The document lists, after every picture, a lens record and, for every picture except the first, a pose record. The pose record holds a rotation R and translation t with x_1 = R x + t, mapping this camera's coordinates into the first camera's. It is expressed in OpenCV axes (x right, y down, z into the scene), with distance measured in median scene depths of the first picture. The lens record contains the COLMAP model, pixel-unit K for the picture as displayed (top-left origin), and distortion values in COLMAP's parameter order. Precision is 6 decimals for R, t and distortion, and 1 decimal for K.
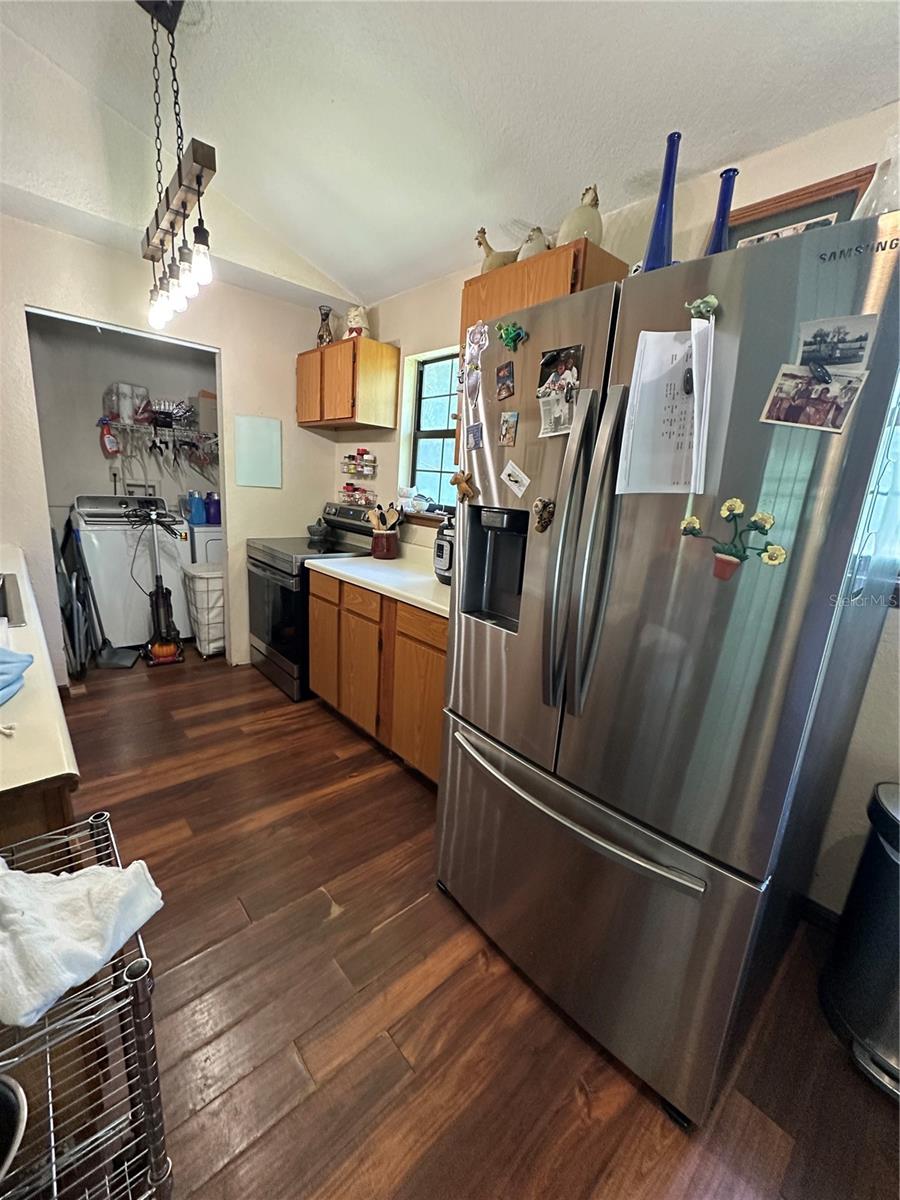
lens RADIAL K [[481.6, 0, 448.3], [0, 481.6, 599.8], [0, 0, 1]] dist [-0.001803, 0.000123]
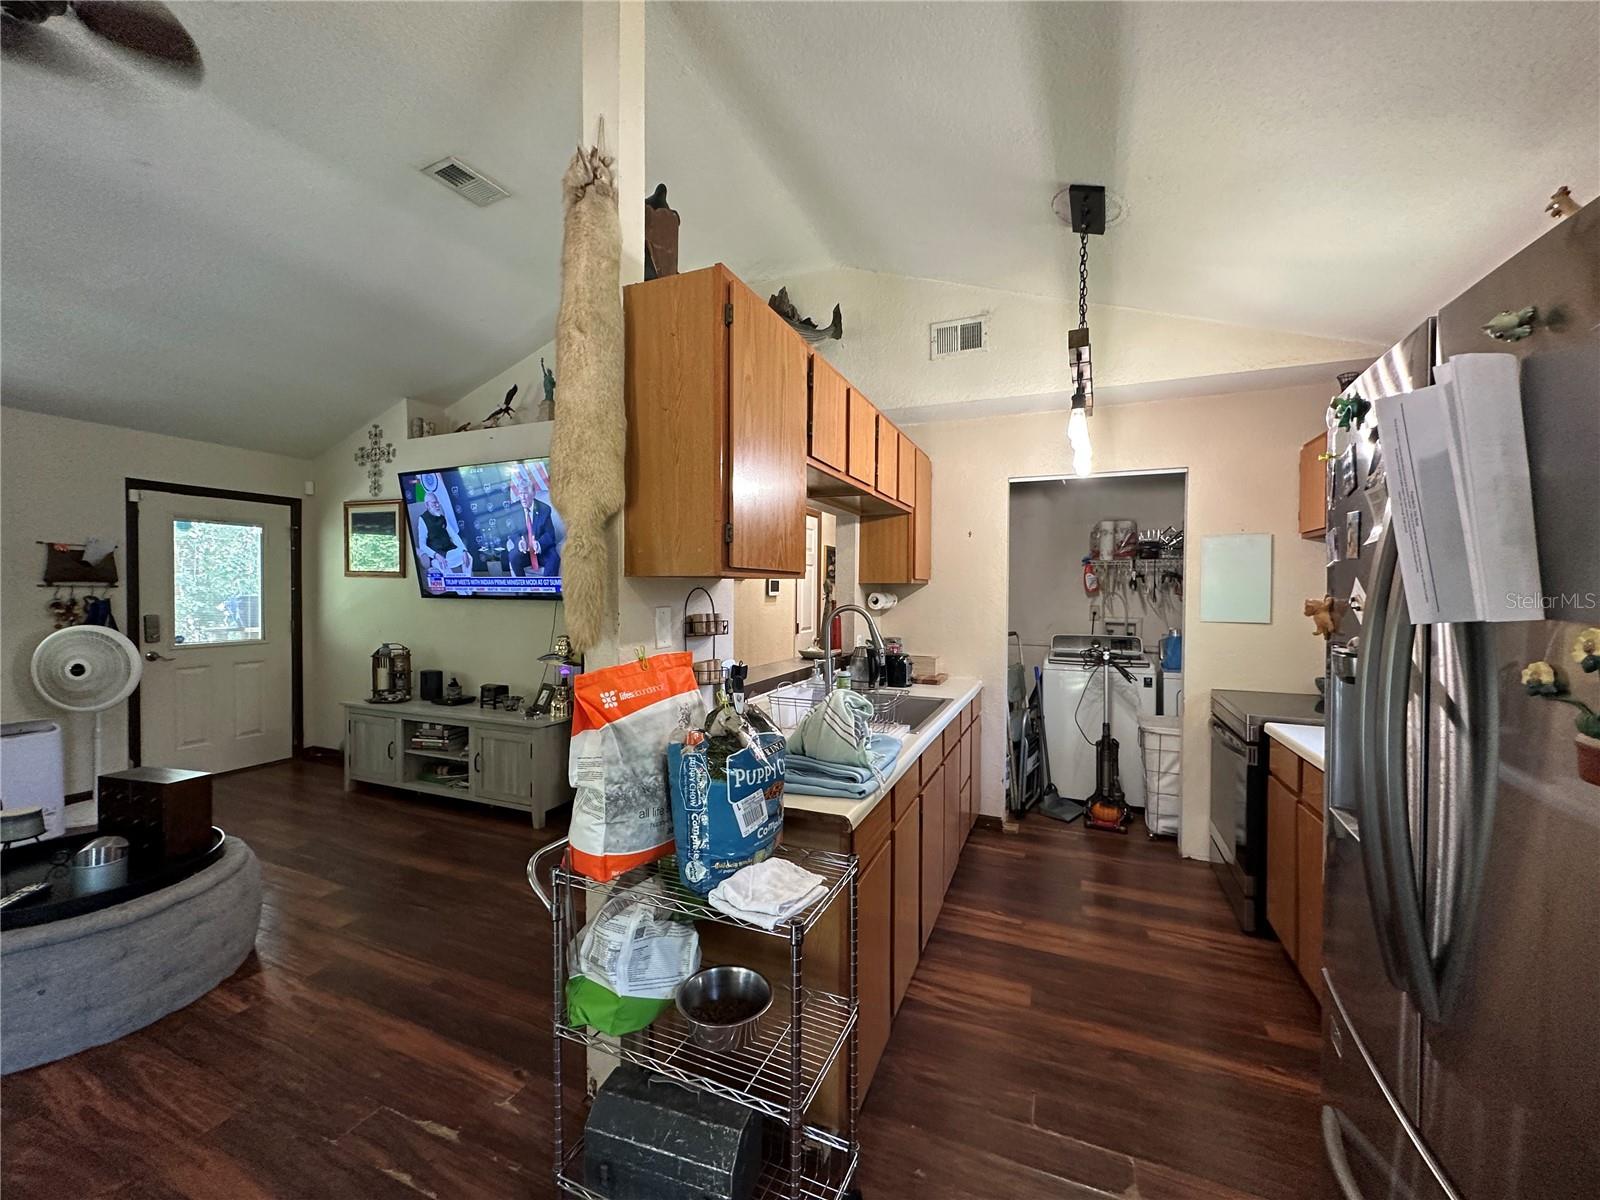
lens RADIAL K [[642.2, 0, 804.6], [0, 642.2, 599.8], [0, 0, 1]] dist [-0.001803, 0.000123]
pose [[0.426180, -0.052758, -0.903099, 0.225655], [-0.189910, 0.970835, -0.146335, 0.006644], [0.884480, 0.233873, 0.403731, -0.014383]]
